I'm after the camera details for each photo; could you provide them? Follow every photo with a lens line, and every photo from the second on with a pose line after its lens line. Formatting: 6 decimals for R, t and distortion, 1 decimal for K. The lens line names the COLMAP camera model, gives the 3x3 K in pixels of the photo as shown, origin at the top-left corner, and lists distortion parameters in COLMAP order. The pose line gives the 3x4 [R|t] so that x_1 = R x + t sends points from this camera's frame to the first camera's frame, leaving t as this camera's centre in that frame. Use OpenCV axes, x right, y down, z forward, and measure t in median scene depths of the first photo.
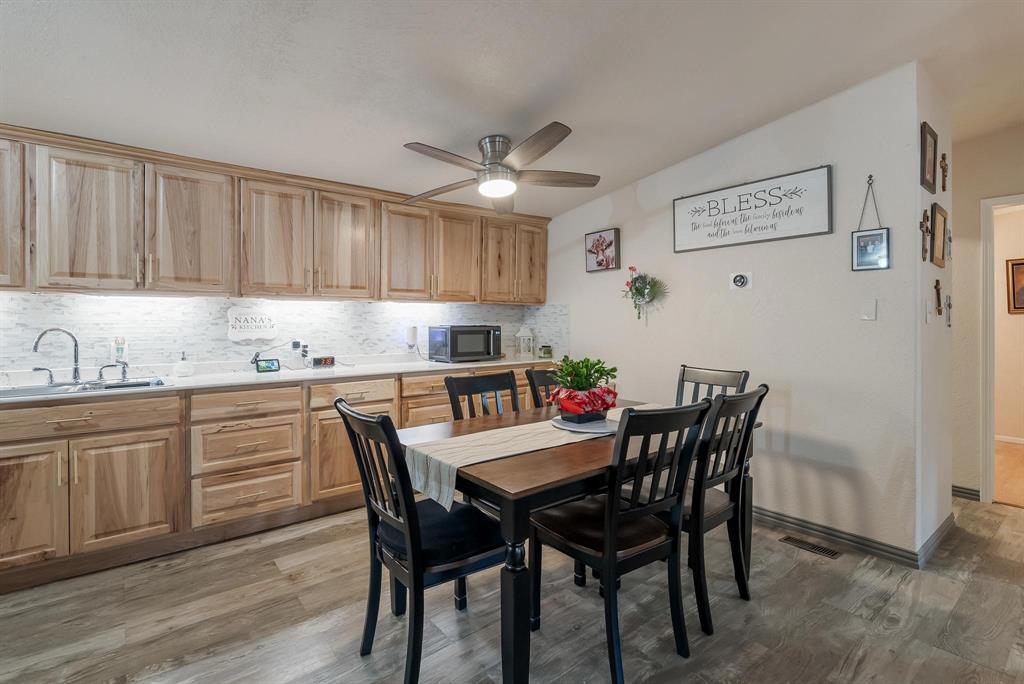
lens RADIAL K [[487.9, 0, 508.8], [0, 487.9, 320.4], [0, 0, 1]] dist [-0.002217, -0.000314]
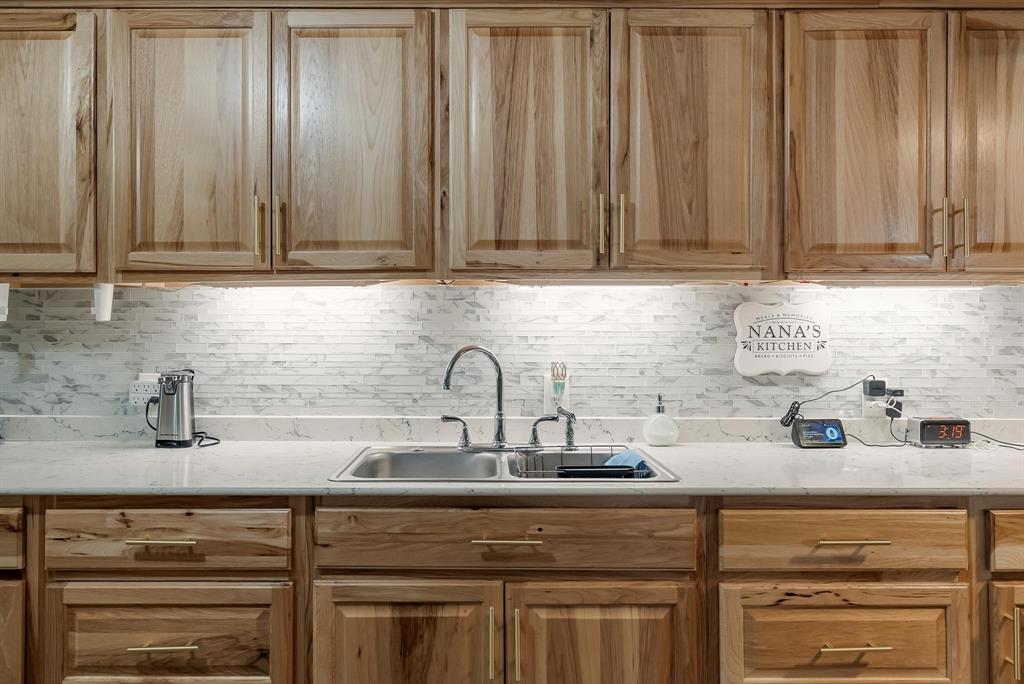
lens RADIAL K [[672.1, 0, 485.4], [0, 672.1, 325.2], [0, 0, 1]] dist [-0.002751, -0.000121]
pose [[0.787770, -0.001014, -0.615969, -0.436098], [-0.002178, 0.999988, -0.004432, -0.003550], [0.615966, 0.004833, 0.787758, 0.397379]]
